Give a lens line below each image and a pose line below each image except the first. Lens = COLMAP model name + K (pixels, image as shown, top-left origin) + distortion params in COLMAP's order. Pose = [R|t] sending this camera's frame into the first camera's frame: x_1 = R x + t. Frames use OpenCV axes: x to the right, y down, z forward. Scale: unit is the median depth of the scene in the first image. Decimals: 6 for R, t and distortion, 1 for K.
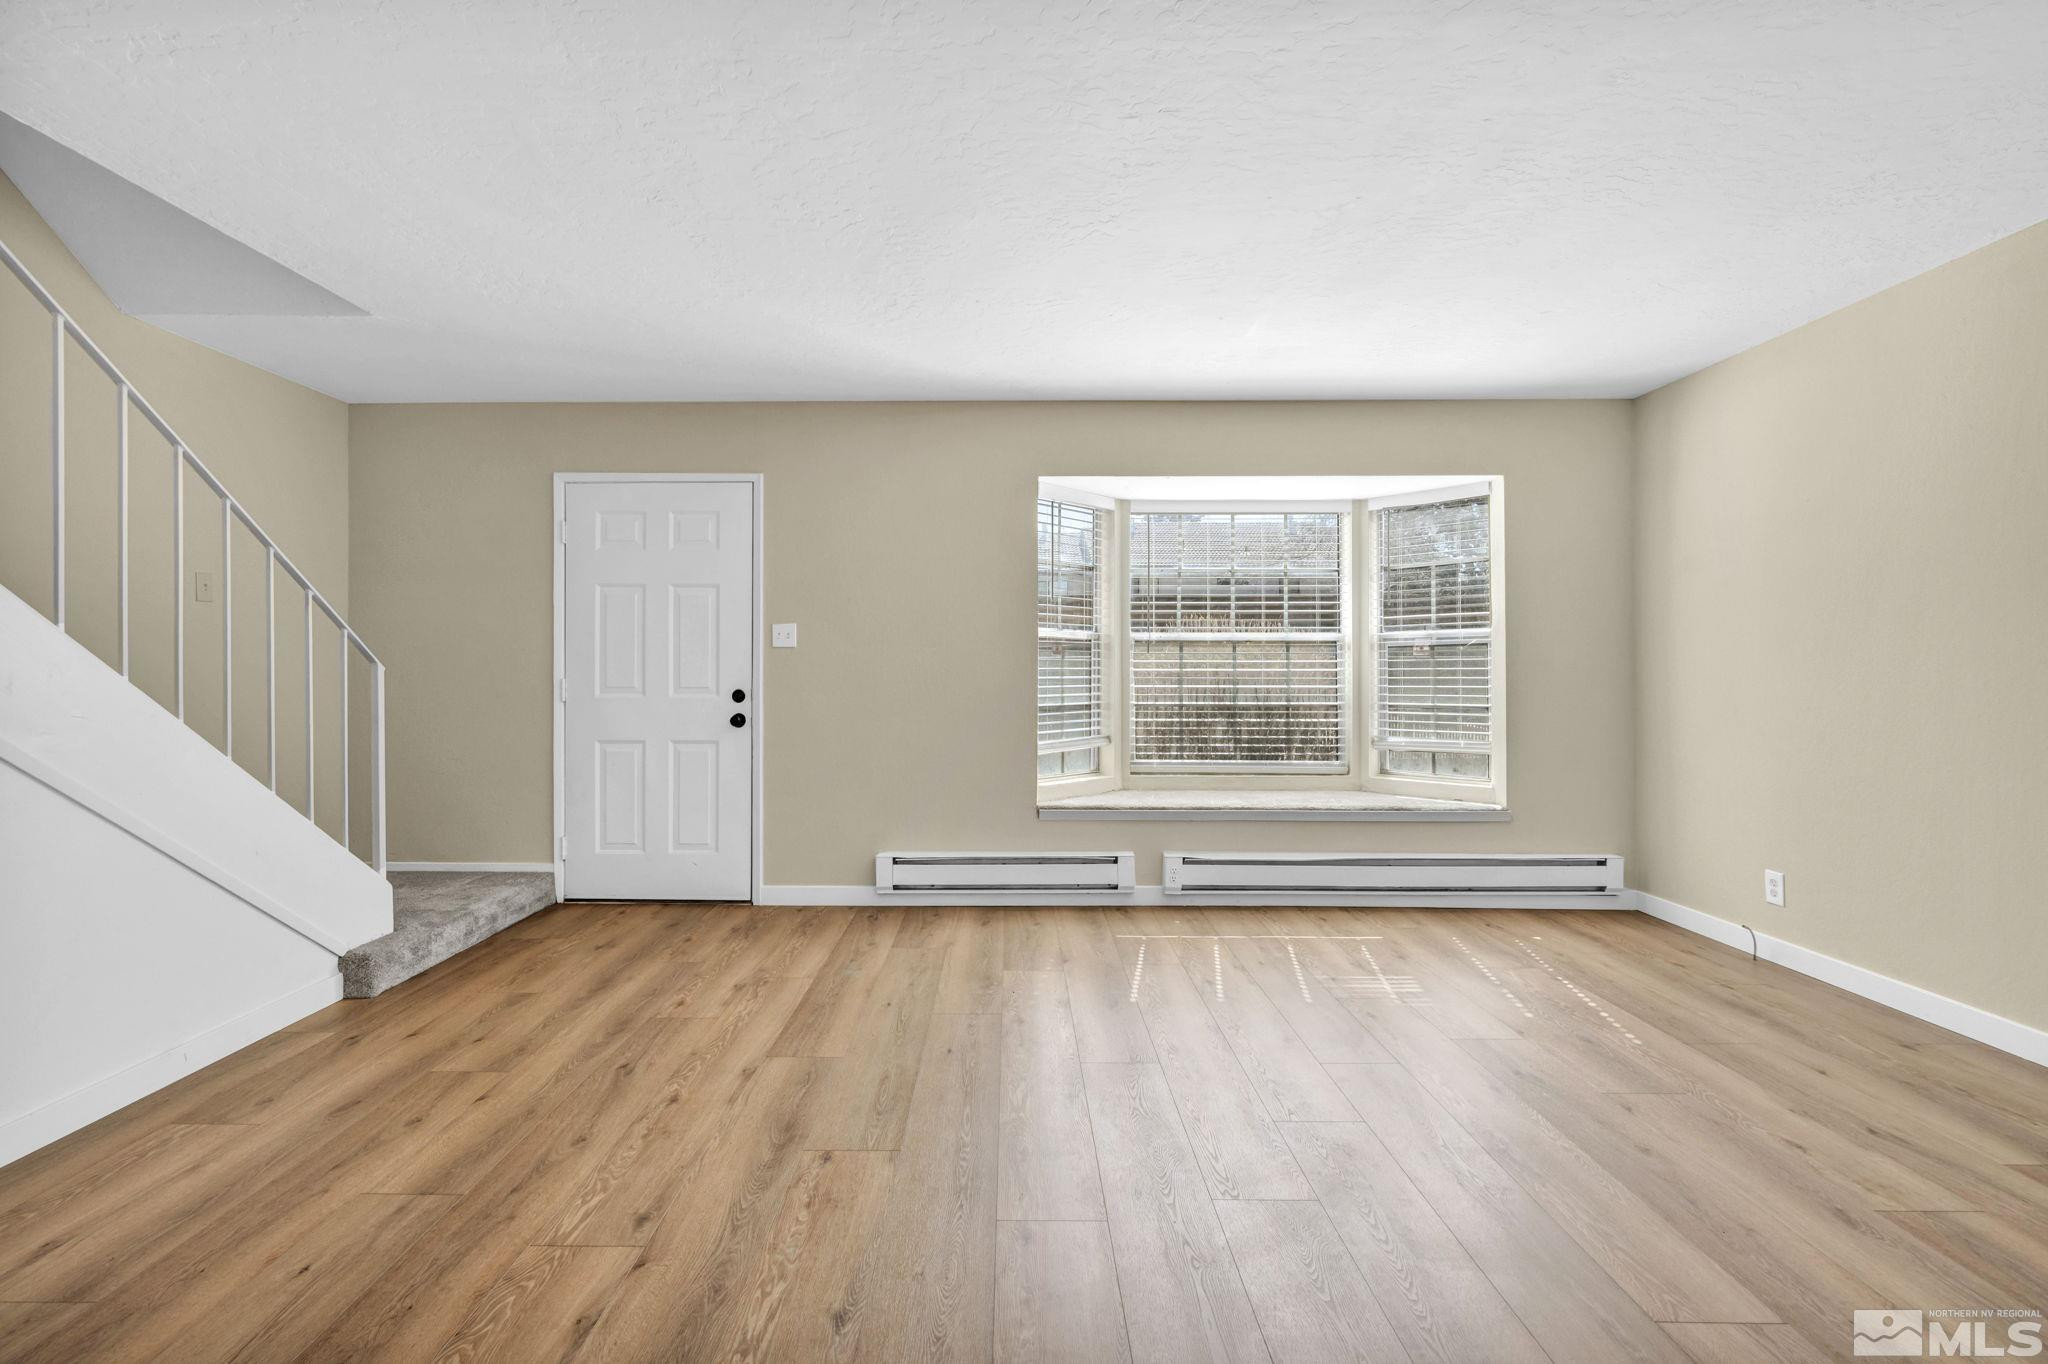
lens RADIAL K [[872.3, 0, 1016.0], [0, 872.3, 661.1], [0, 0, 1]] dist [0.001462, 0.000239]
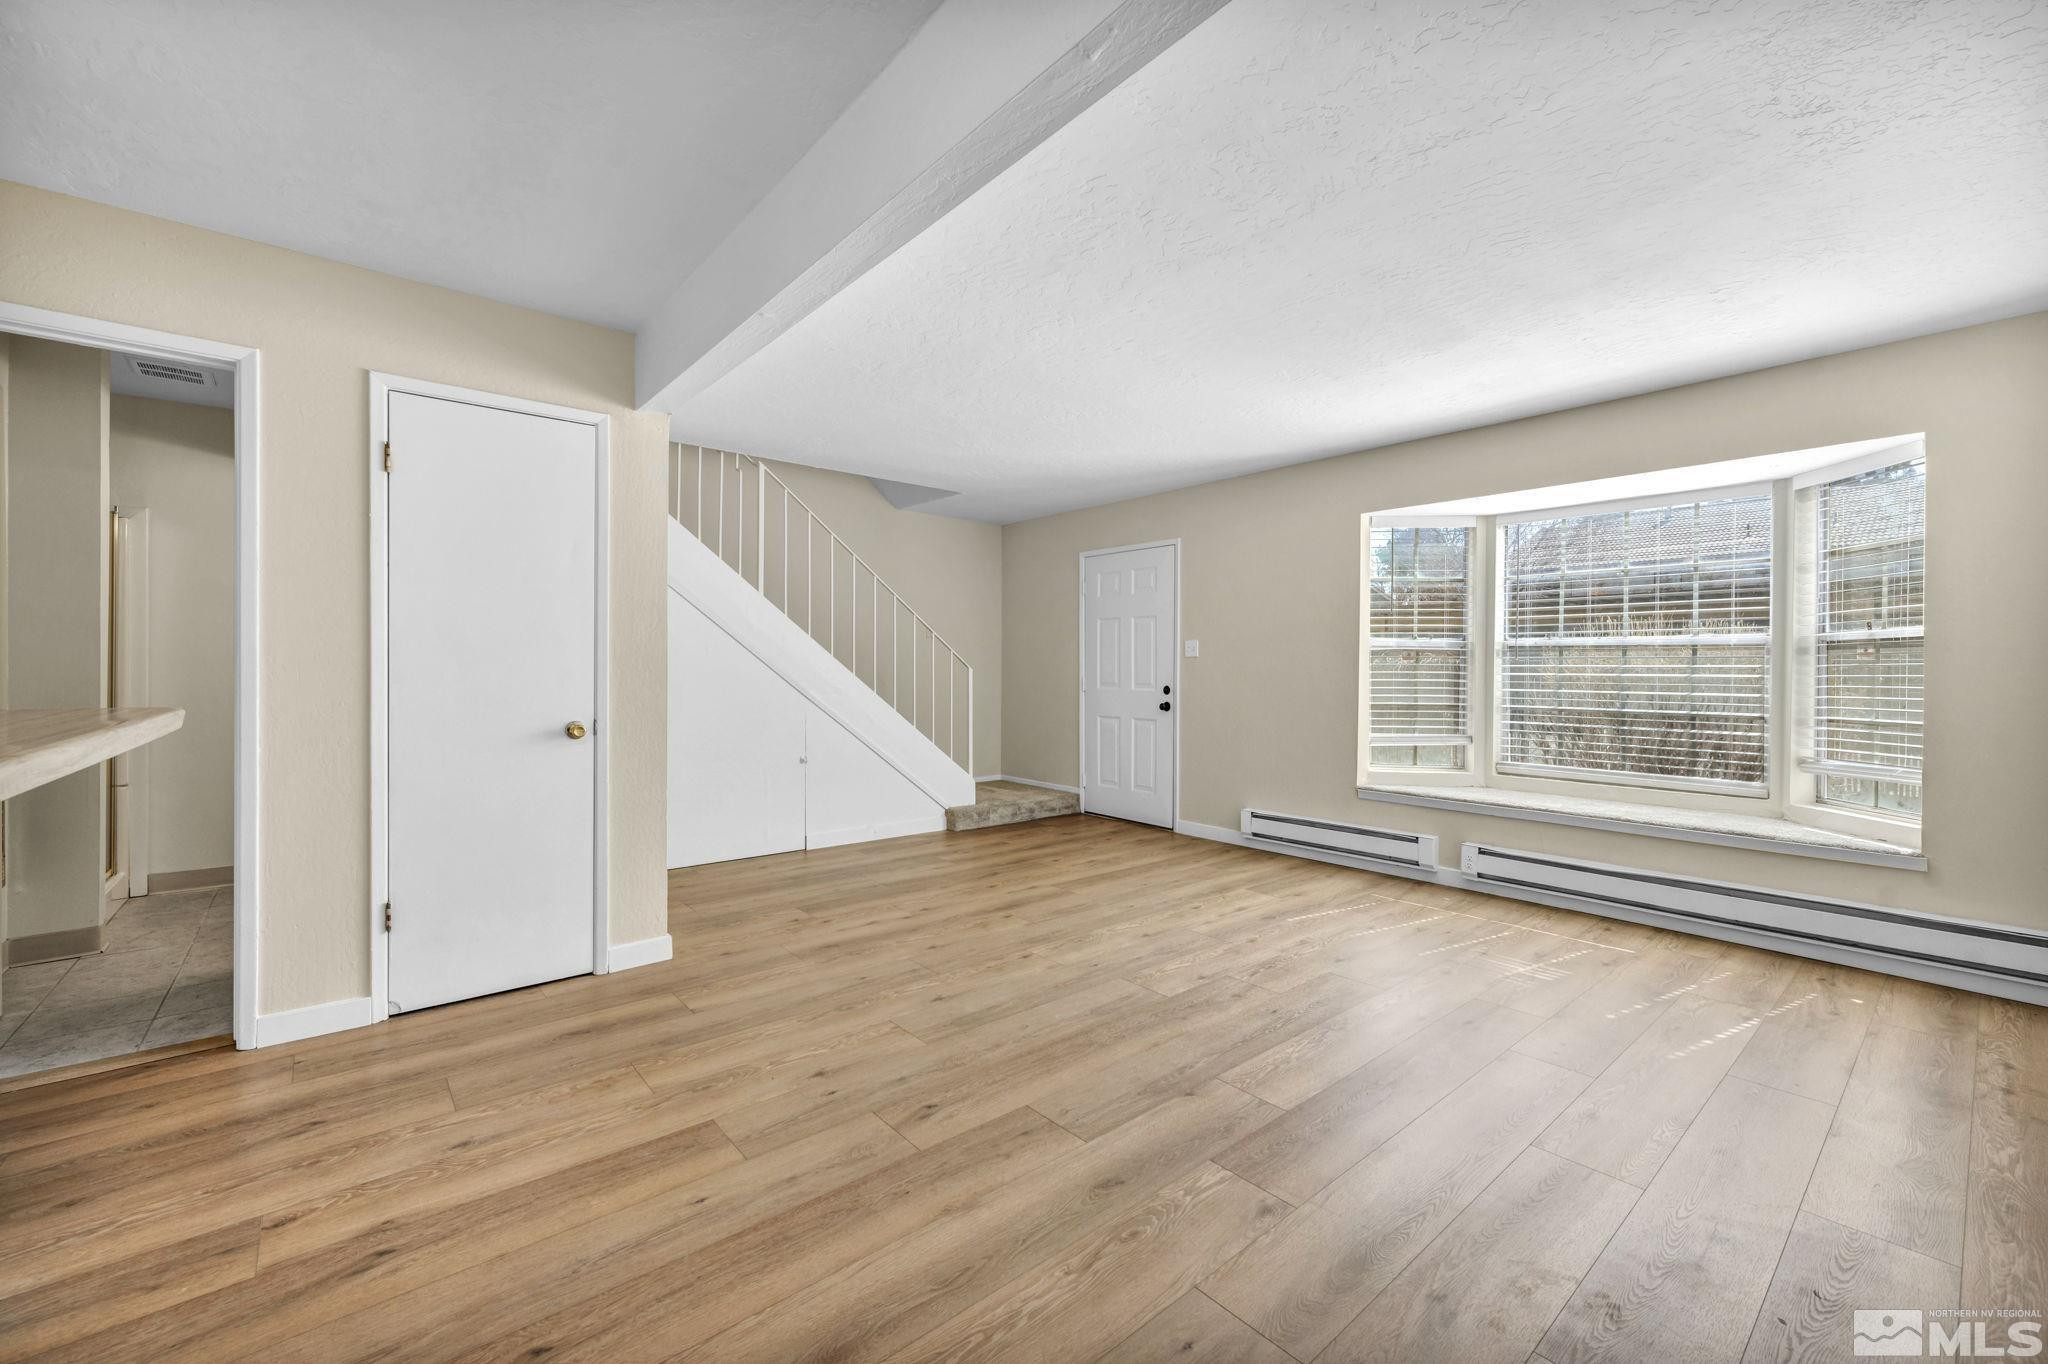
lens RADIAL K [[834.9, 0, 1037.0], [0, 834.9, 662.4], [0, 0, 1]] dist [0.001994, 0.000178]
pose [[0.656440, -0.002889, -0.754373, 0.580167], [0.001959, 0.999996, -0.002125, -0.003807], [0.754376, -0.000083, 0.656443, -0.093252]]
